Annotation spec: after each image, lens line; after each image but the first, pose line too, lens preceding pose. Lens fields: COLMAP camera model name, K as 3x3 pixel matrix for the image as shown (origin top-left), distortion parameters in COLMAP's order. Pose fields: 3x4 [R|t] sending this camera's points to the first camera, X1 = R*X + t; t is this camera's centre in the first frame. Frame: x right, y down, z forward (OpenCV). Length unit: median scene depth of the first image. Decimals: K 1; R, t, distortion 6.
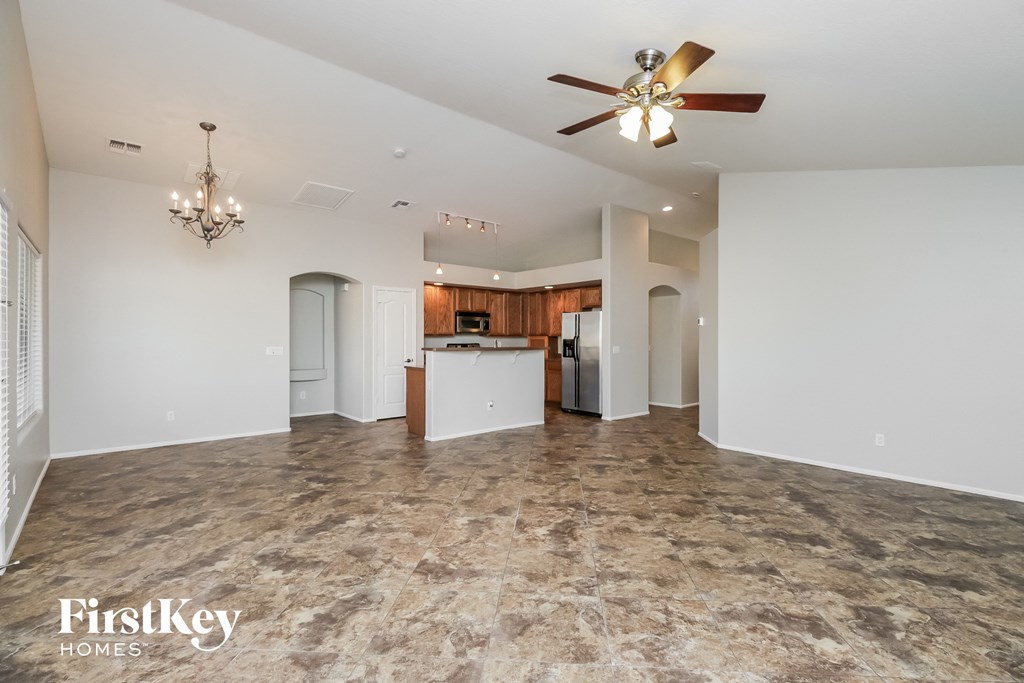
lens RADIAL K [[483.6, 0, 515.2], [0, 483.6, 342.3], [0, 0, 1]] dist [0.004250, -0.004377]
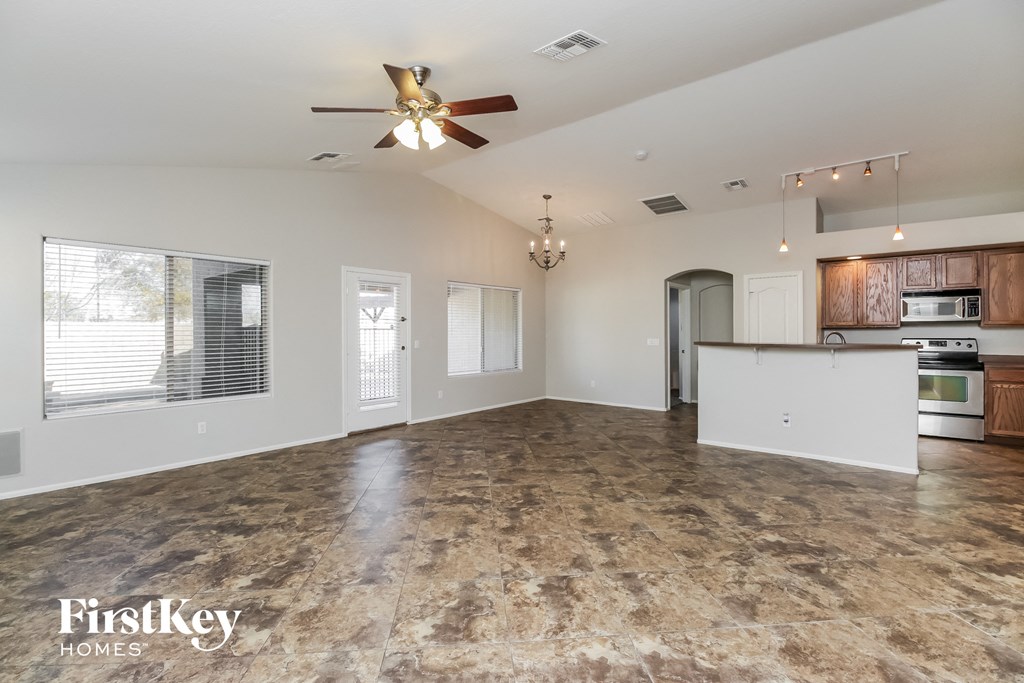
lens RADIAL K [[470.8, 0, 512.7], [0, 470.8, 341.8], [0, 0, 1]] dist [0.004498, -0.007000]
pose [[0.164202, 0.018973, -0.986244, 1.092670], [-0.004230, 0.999819, 0.018530, -0.006409], [0.986418, 0.001129, 0.164253, 0.837494]]
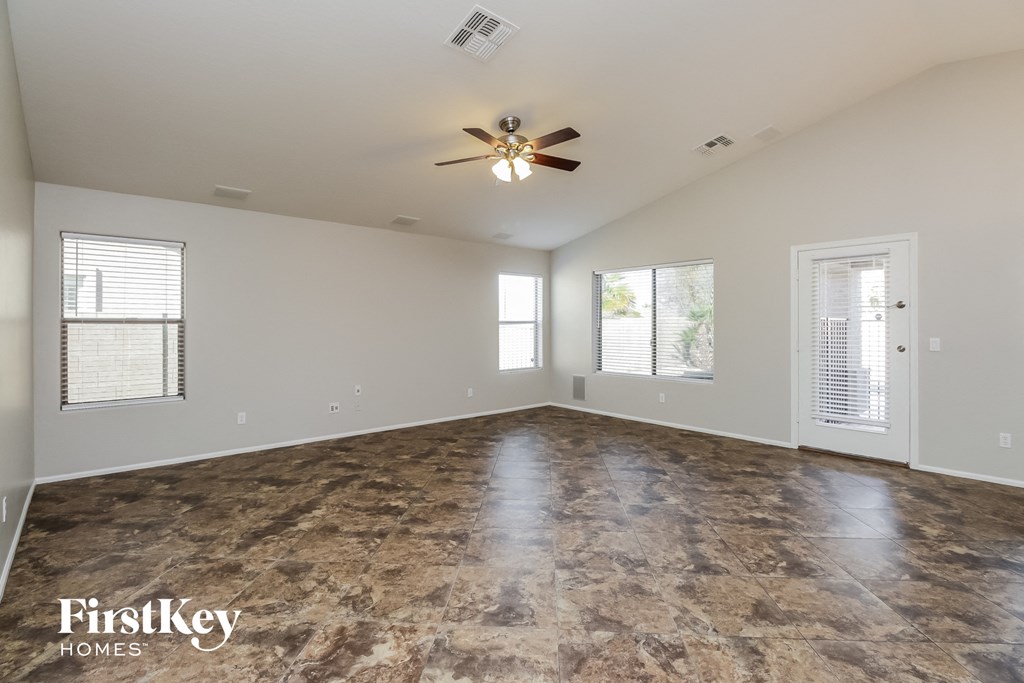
lens RADIAL K [[483.6, 0, 502.9], [0, 483.6, 327.0], [0, 0, 1]] dist [0.004250, -0.004377]
pose [[-0.999997, -0.002034, 0.001430, 0.240307], [-0.002017, 0.999929, 0.011750, -0.013314], [-0.001454, 0.011747, -0.999930, 1.932847]]
